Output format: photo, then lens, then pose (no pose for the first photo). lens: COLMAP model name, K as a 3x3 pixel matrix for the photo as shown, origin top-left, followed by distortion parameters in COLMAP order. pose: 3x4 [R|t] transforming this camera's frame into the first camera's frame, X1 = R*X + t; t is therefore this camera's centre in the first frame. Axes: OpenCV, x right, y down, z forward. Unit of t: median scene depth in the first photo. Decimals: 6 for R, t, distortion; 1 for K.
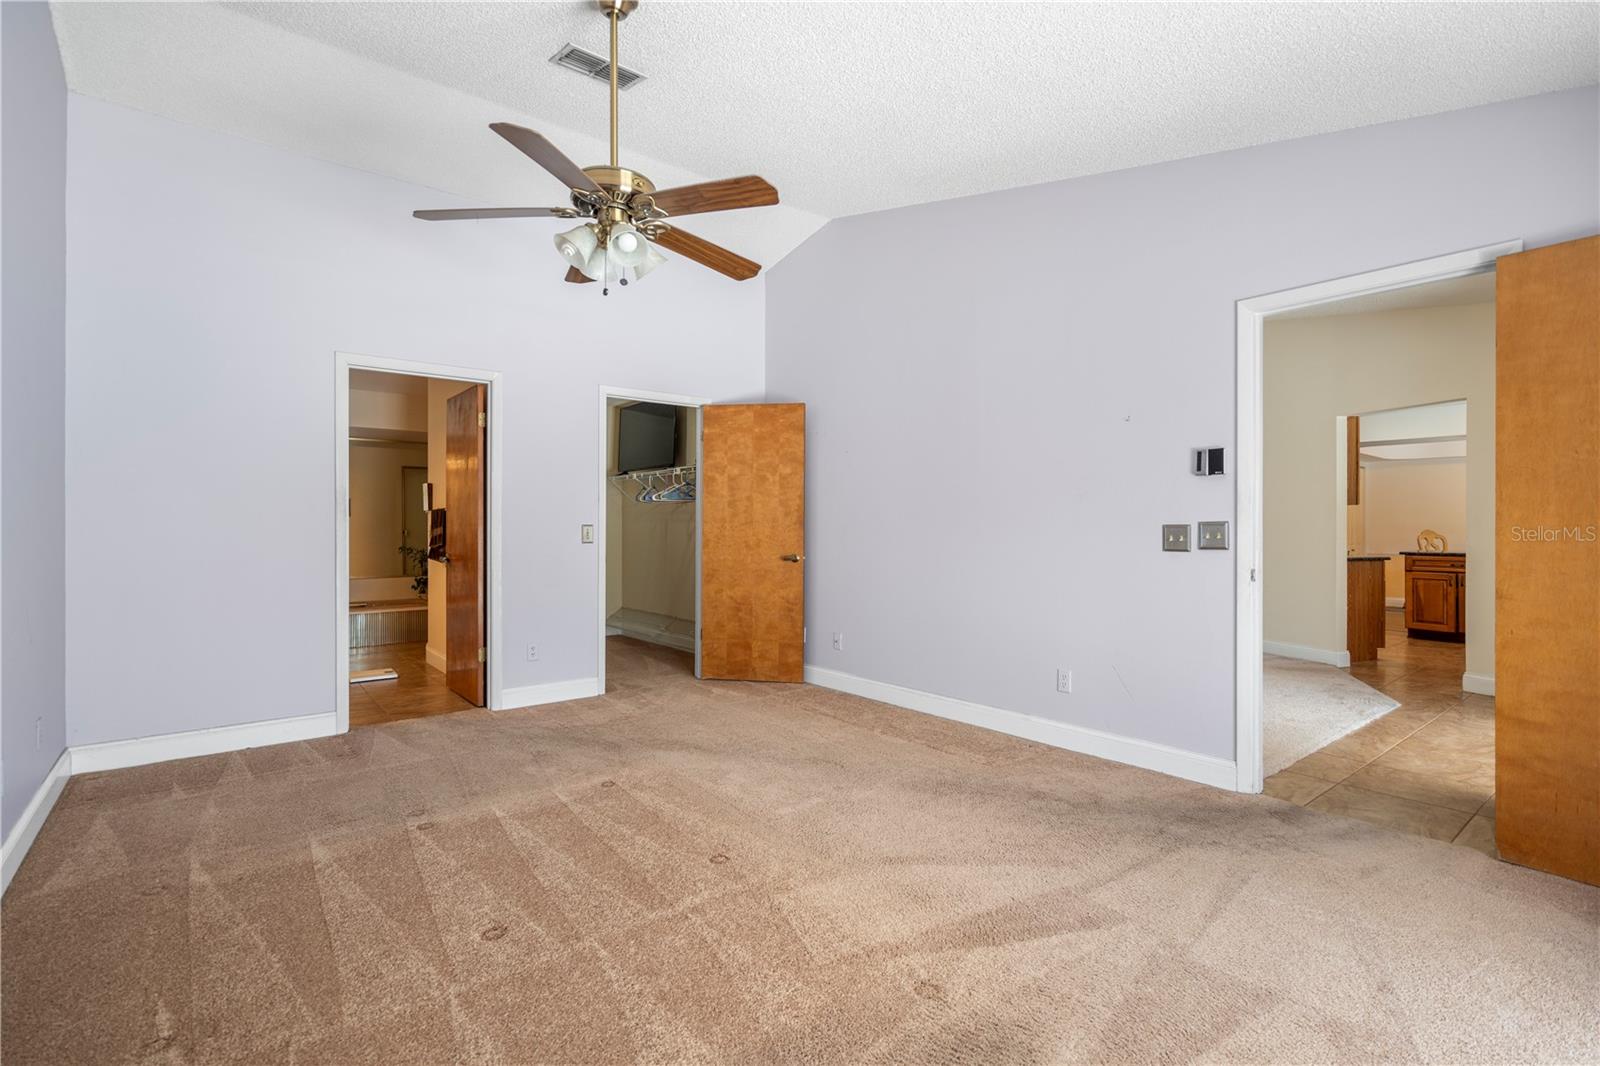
lens RADIAL K [[727.2, 0, 802.0], [0, 727.2, 531.2], [0, 0, 1]] dist [-0.000152, 0.001454]
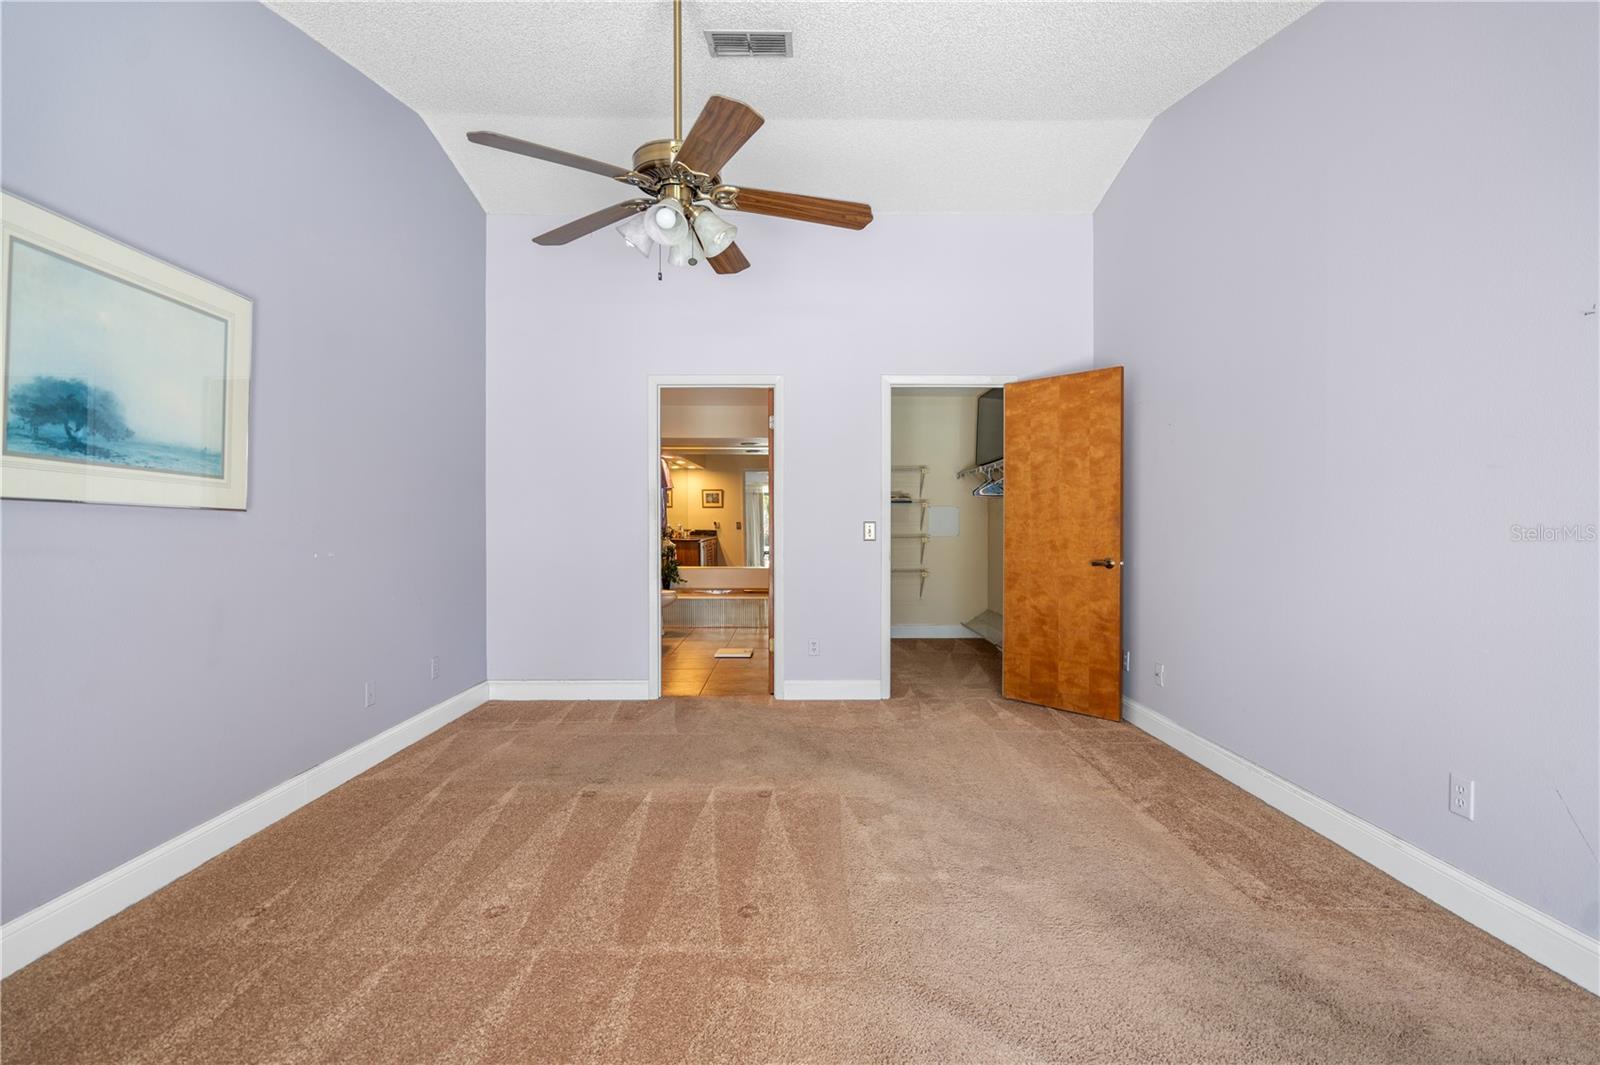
lens RADIAL K [[727.2, 0, 802.6], [0, 727.2, 529.7], [0, 0, 1]] dist [-0.000152, 0.001454]
pose [[0.787952, 0.005203, -0.615715, 0.231325], [-0.003988, 0.999986, 0.003347, -0.000991], [0.615724, -0.000182, 0.787962, 0.181881]]
